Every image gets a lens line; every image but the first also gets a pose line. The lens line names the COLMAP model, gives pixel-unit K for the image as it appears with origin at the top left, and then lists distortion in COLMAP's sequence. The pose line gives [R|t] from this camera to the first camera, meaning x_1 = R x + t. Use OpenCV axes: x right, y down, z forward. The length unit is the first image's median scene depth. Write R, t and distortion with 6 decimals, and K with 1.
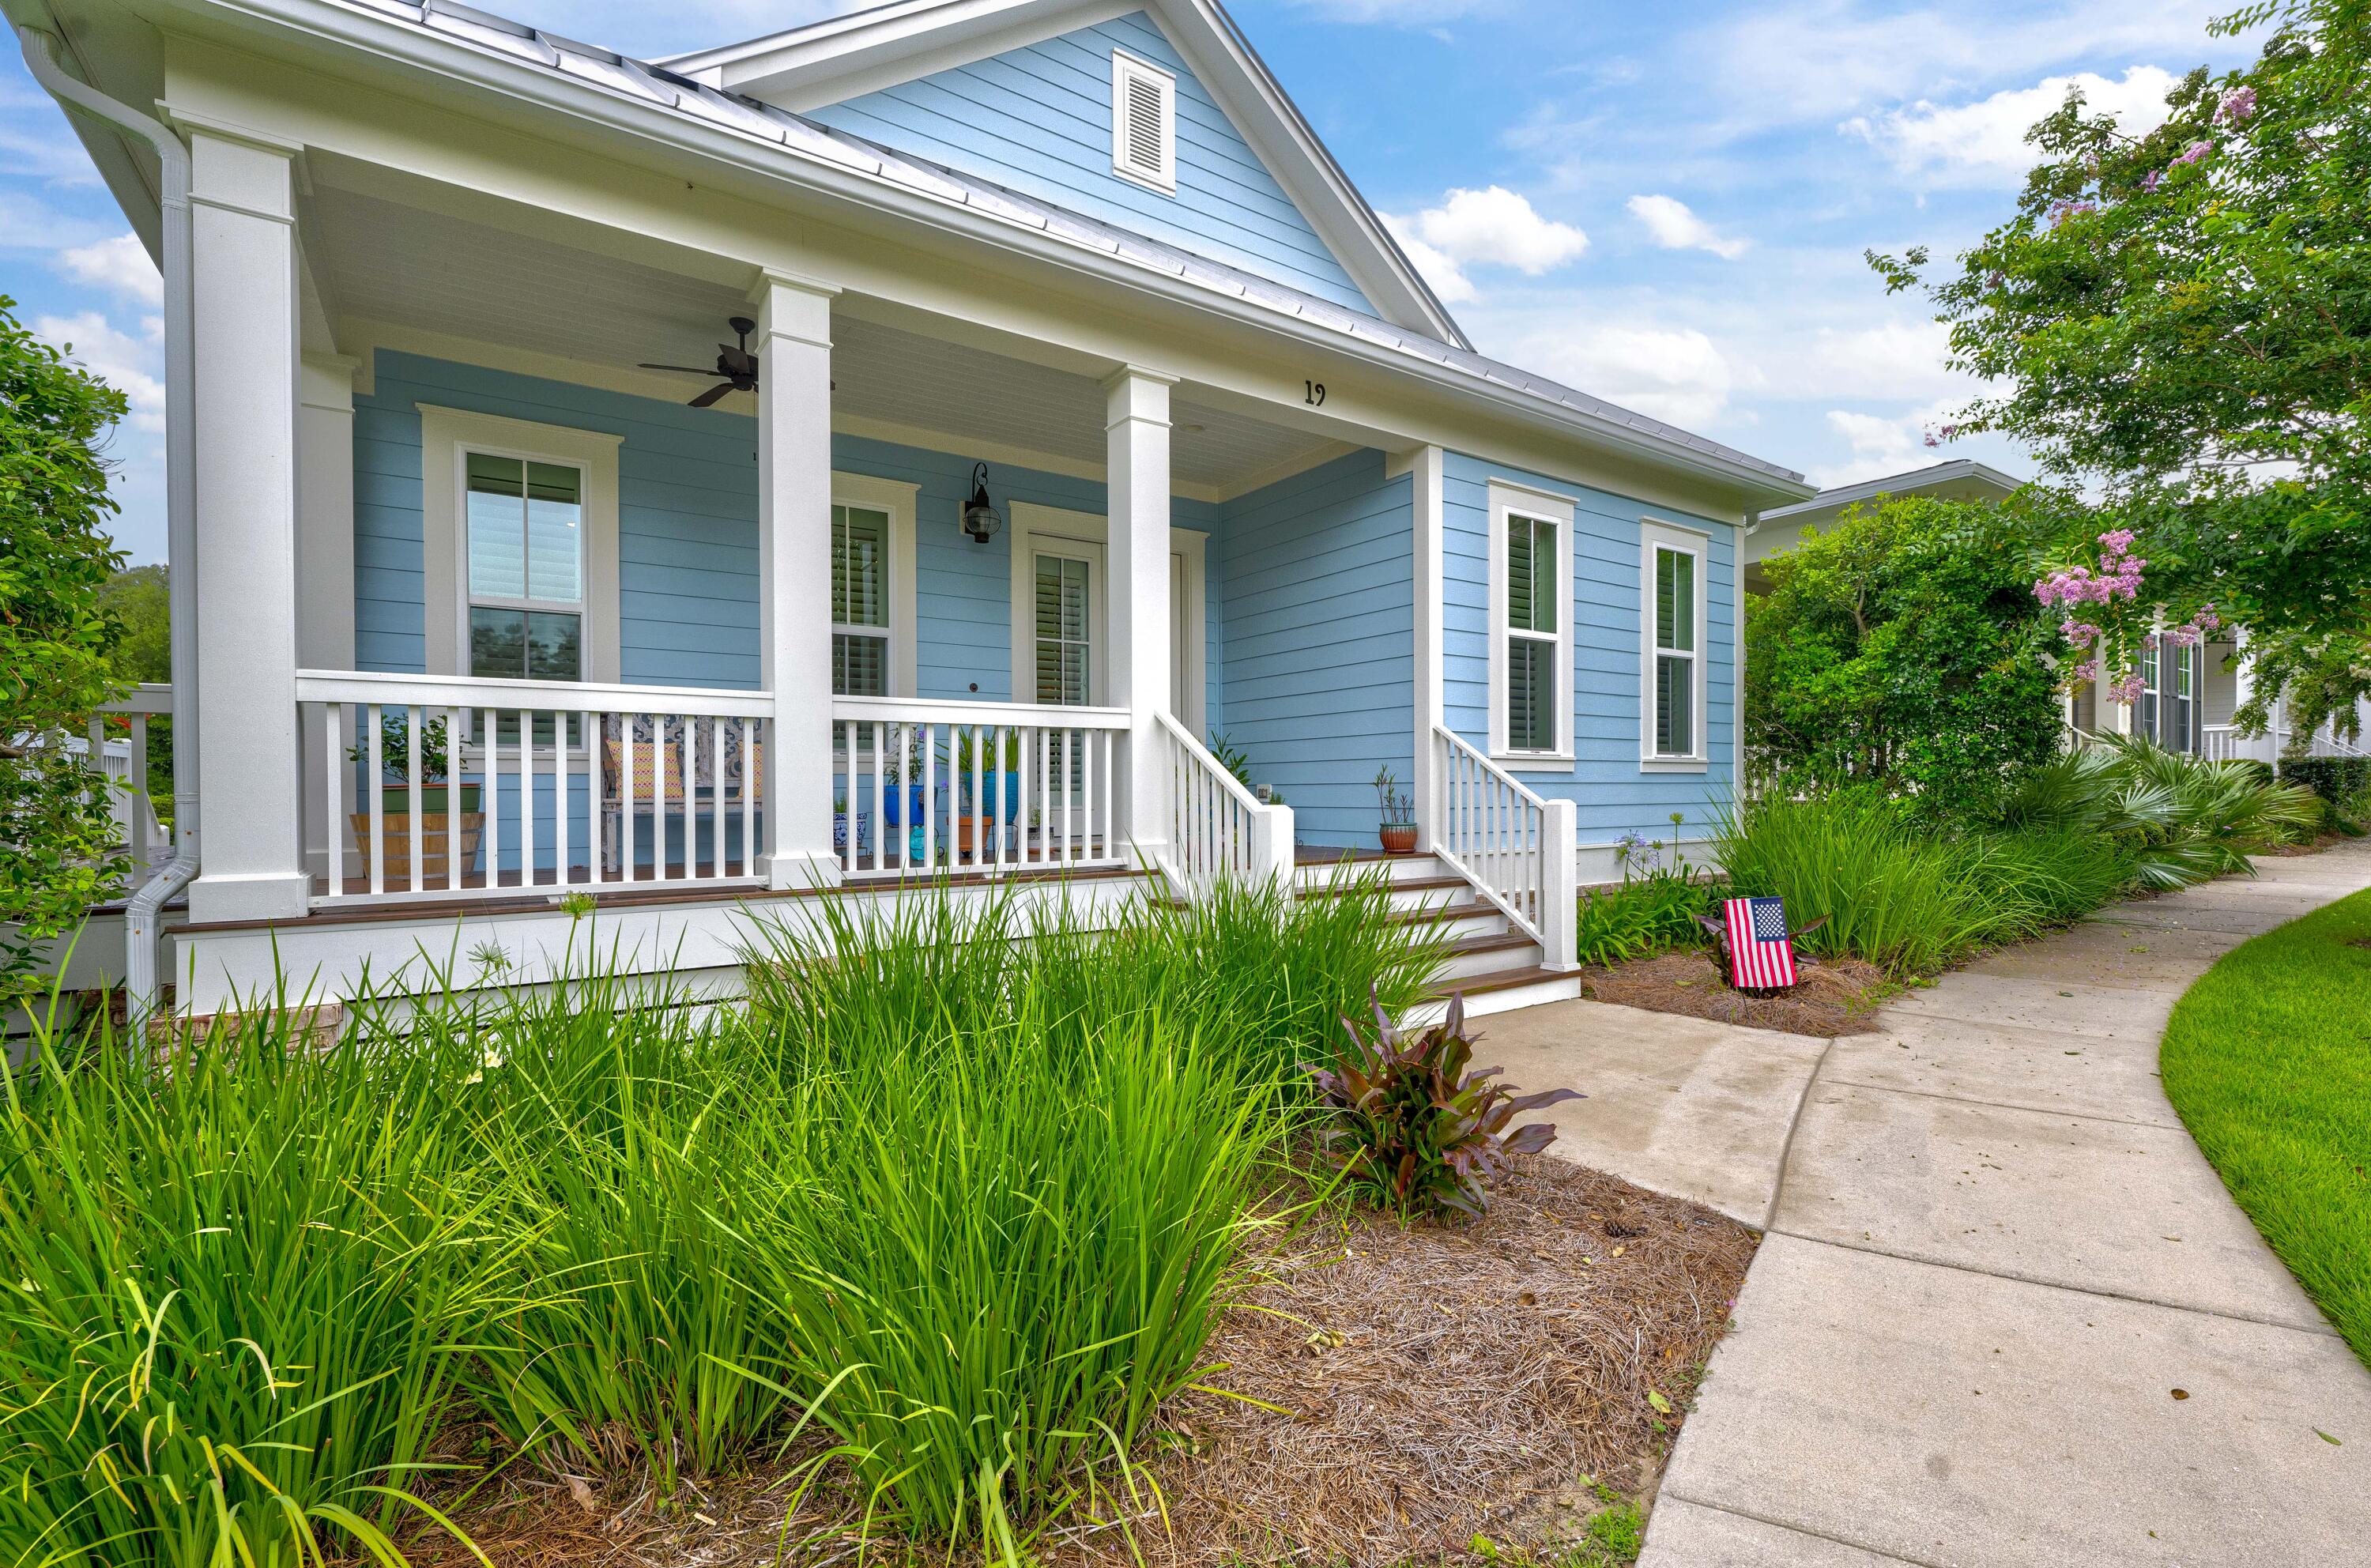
lens RADIAL K [[1034.1, 0, 1189.7], [0, 1034.1, 796.6], [0, 0, 1]] dist [0.000280, 0.000030]
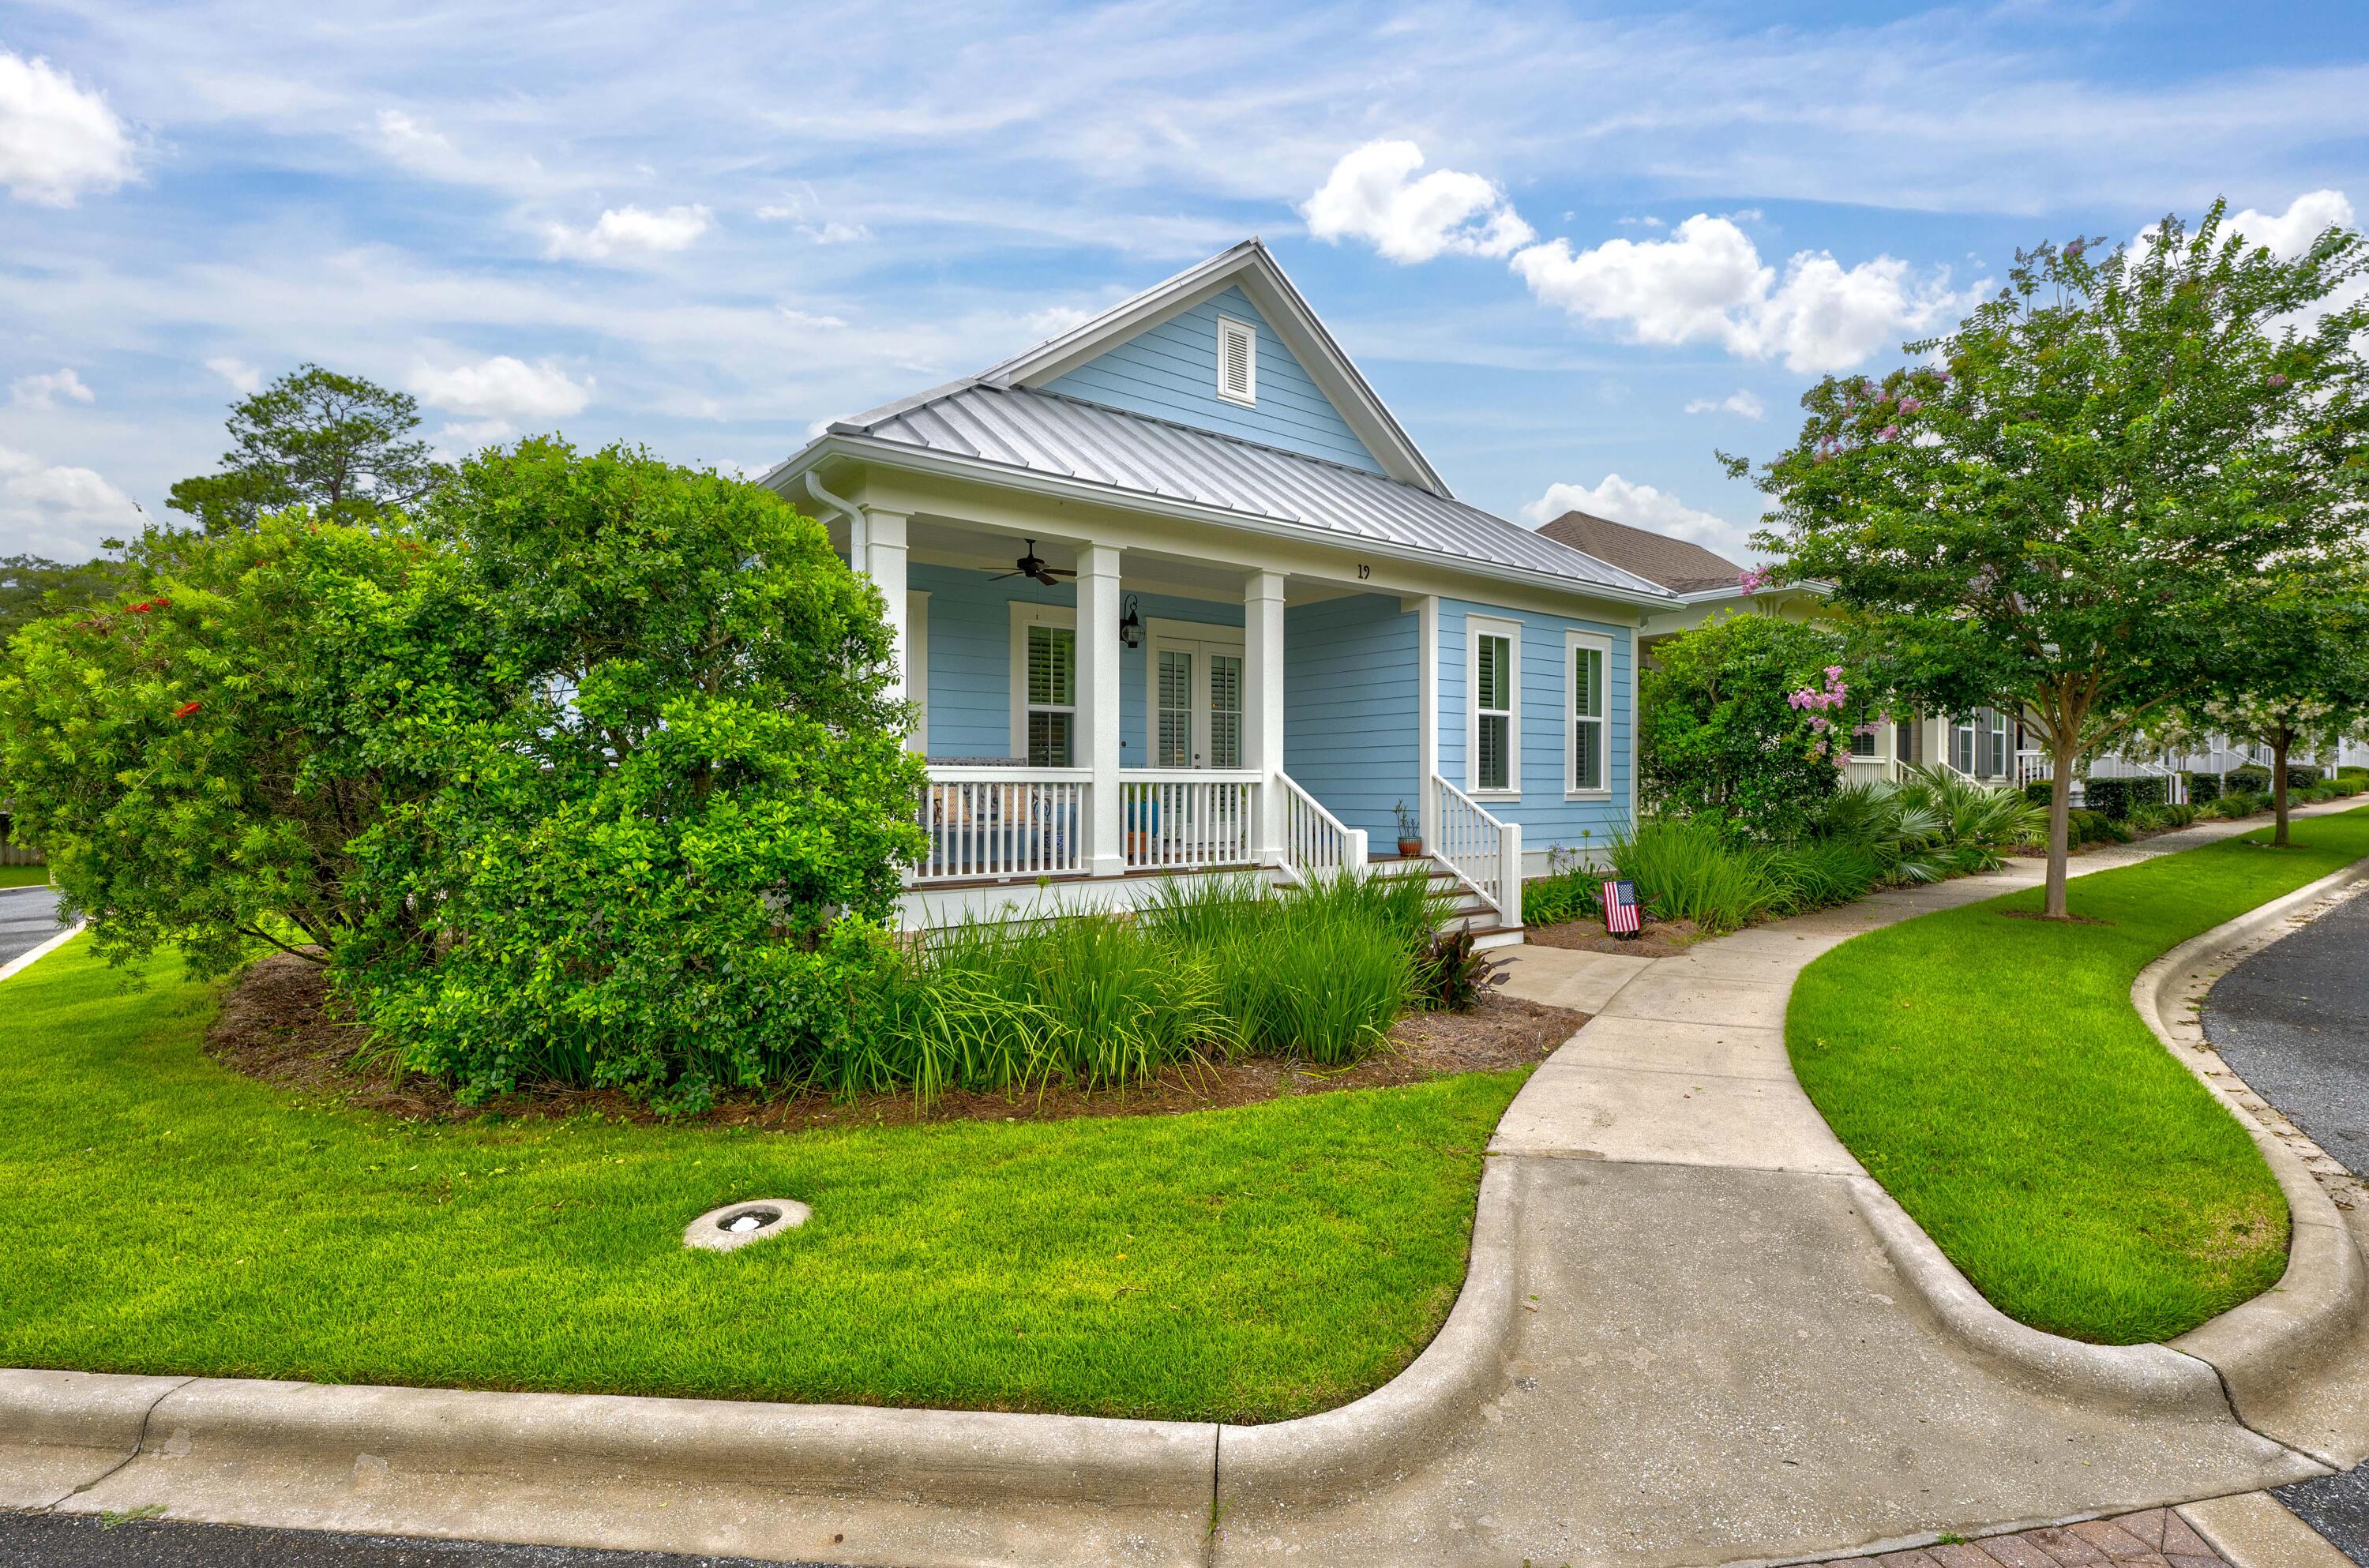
lens RADIAL K [[1106.2, 0, 1190.6], [0, 1106.2, 785.3], [0, 0, 1]] dist [-0.000953, 0.000113]
pose [[0.998060, 0.005102, 0.062042, -0.231688], [-0.004600, 0.999956, -0.008225, -0.036389], [-0.062081, 0.007923, 0.998040, -0.644073]]
